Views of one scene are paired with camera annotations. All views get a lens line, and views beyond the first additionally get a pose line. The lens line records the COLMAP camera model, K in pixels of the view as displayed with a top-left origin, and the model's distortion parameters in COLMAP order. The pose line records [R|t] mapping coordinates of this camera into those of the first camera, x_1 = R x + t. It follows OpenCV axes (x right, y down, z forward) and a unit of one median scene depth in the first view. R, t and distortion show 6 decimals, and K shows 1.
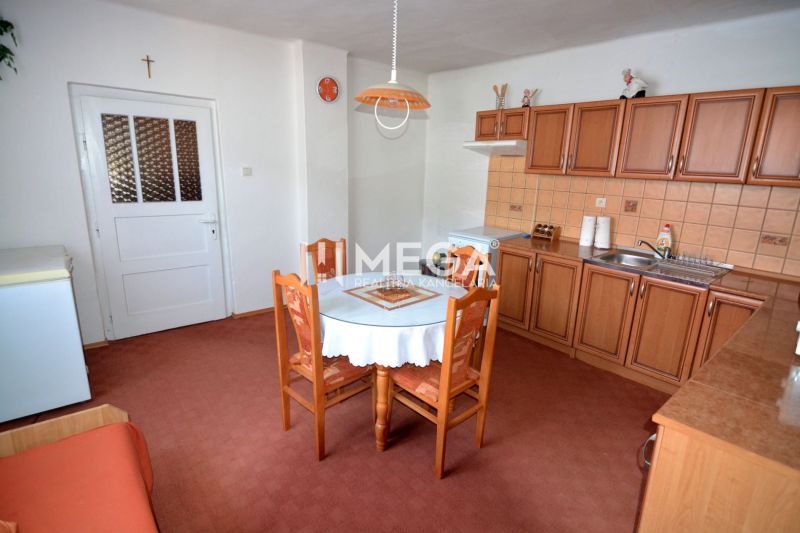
lens RADIAL K [[411.4, 0, 398.4], [0, 411.4, 266.3], [0, 0, 1]] dist [0.003650, 0.001101]
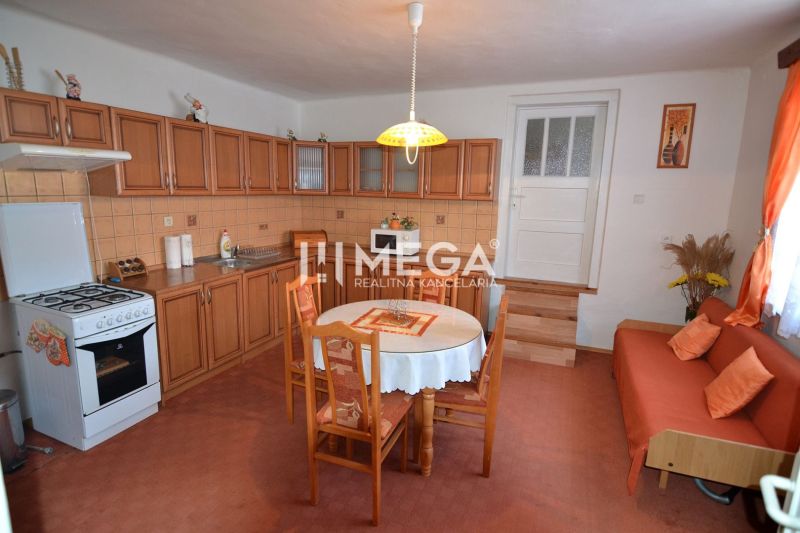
lens RADIAL K [[411.4, 0, 398.0], [0, 411.4, 261.2], [0, 0, 1]] dist [0.003650, 0.001101]
pose [[-0.467519, -0.197151, 0.861718, -0.624833], [0.183993, 0.931760, 0.313000, -0.280380], [-0.864623, 0.304884, -0.399341, 0.984334]]
